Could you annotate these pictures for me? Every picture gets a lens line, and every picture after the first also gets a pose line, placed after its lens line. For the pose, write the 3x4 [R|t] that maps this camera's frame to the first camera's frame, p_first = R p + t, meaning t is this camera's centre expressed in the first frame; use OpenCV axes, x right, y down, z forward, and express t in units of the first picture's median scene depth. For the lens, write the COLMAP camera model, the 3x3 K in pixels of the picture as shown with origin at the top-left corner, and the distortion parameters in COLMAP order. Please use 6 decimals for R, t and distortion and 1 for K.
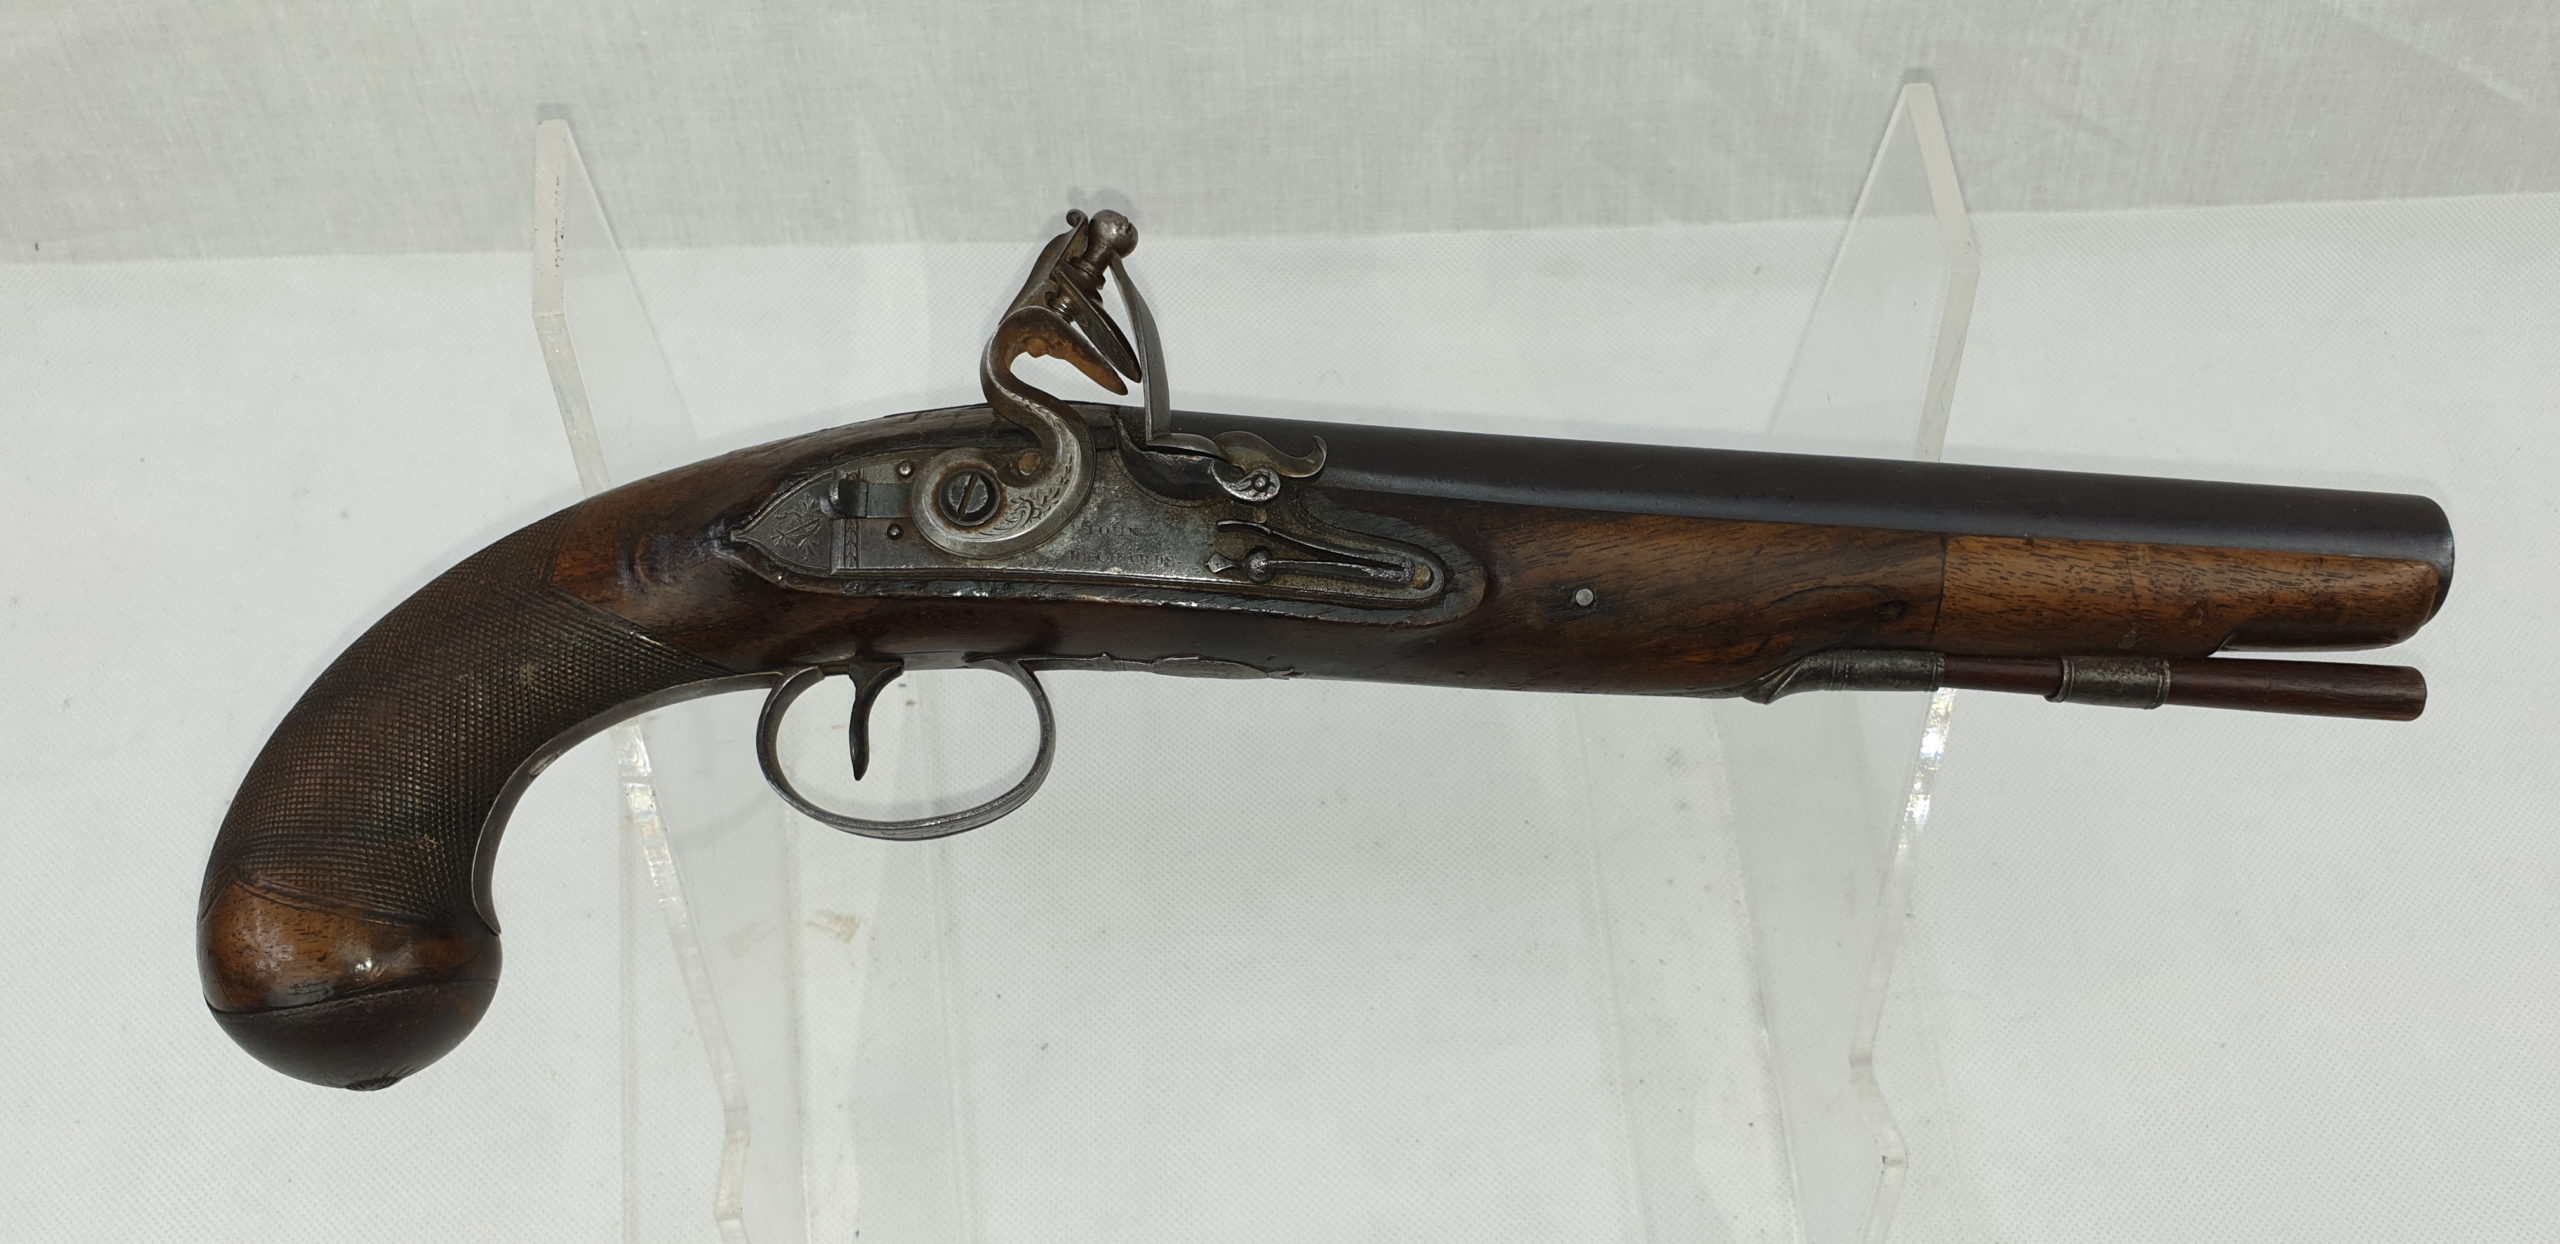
lens RADIAL K [[2055.6, 0, 1254.8], [0, 2055.6, 609.4], [0, 0, 1]] dist [-0.002149, 0.005741]
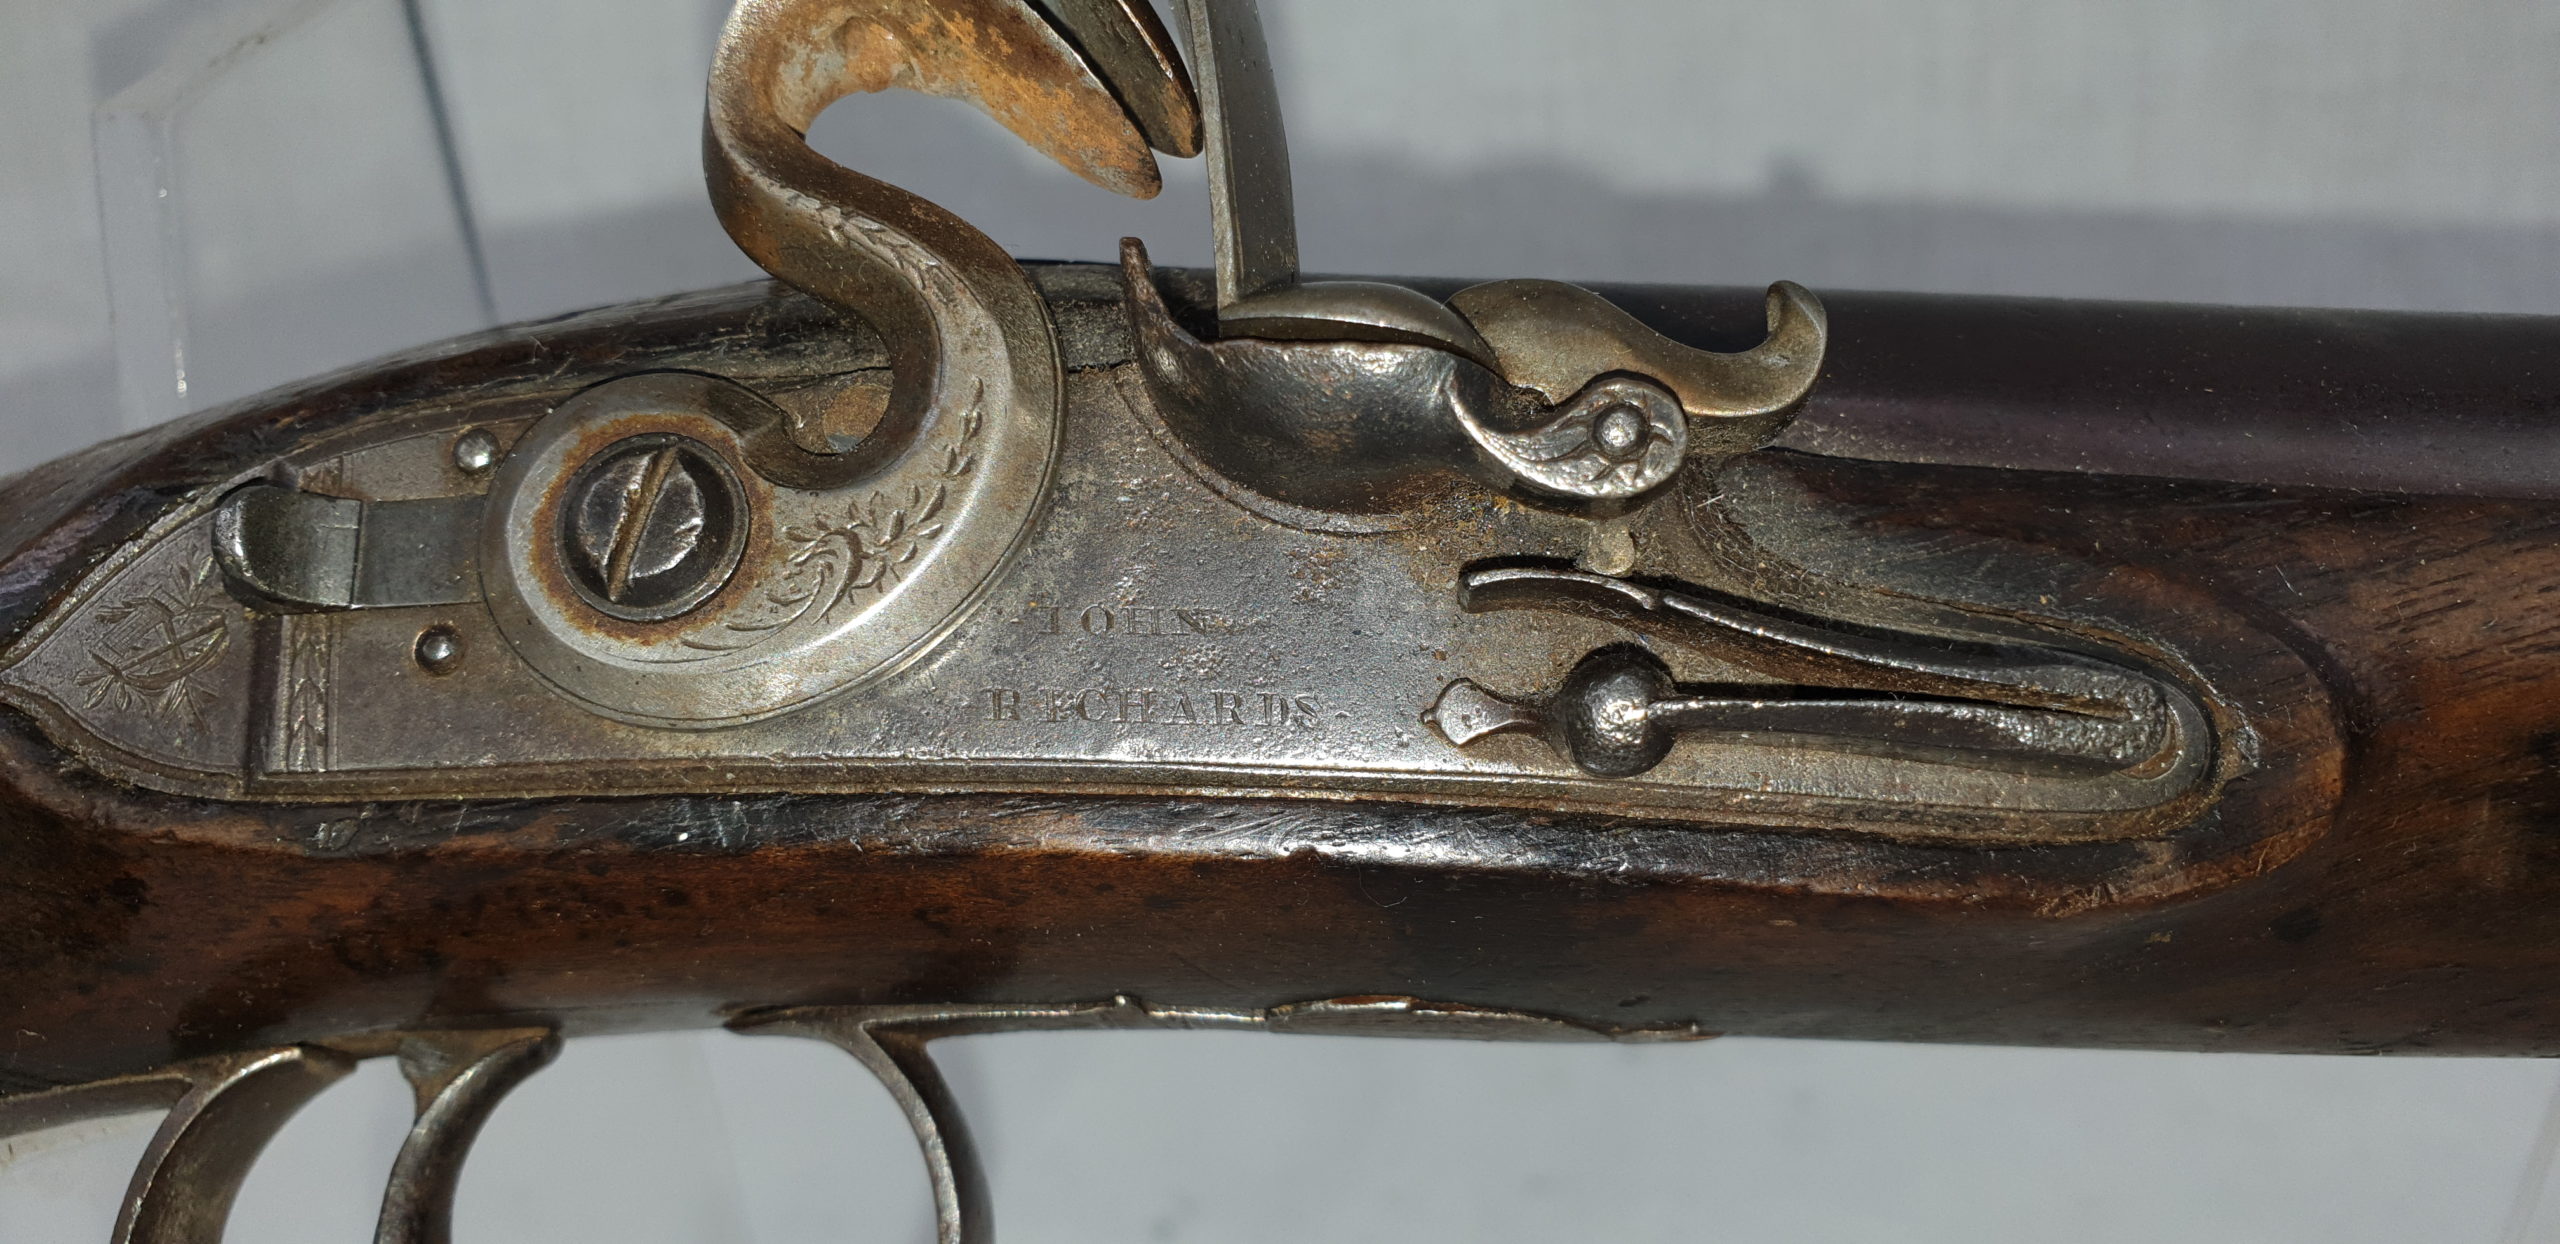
lens RADIAL K [[2081.6, 0, 1276.5], [0, 2081.6, 619.6], [0, 0, 1]] dist [-0.054777, 0.001041]
pose [[0.997245, -0.037362, -0.064090, -0.026400], [0.034659, 0.998483, -0.042780, -0.024239], [0.065591, 0.040441, 0.997027, 0.692715]]
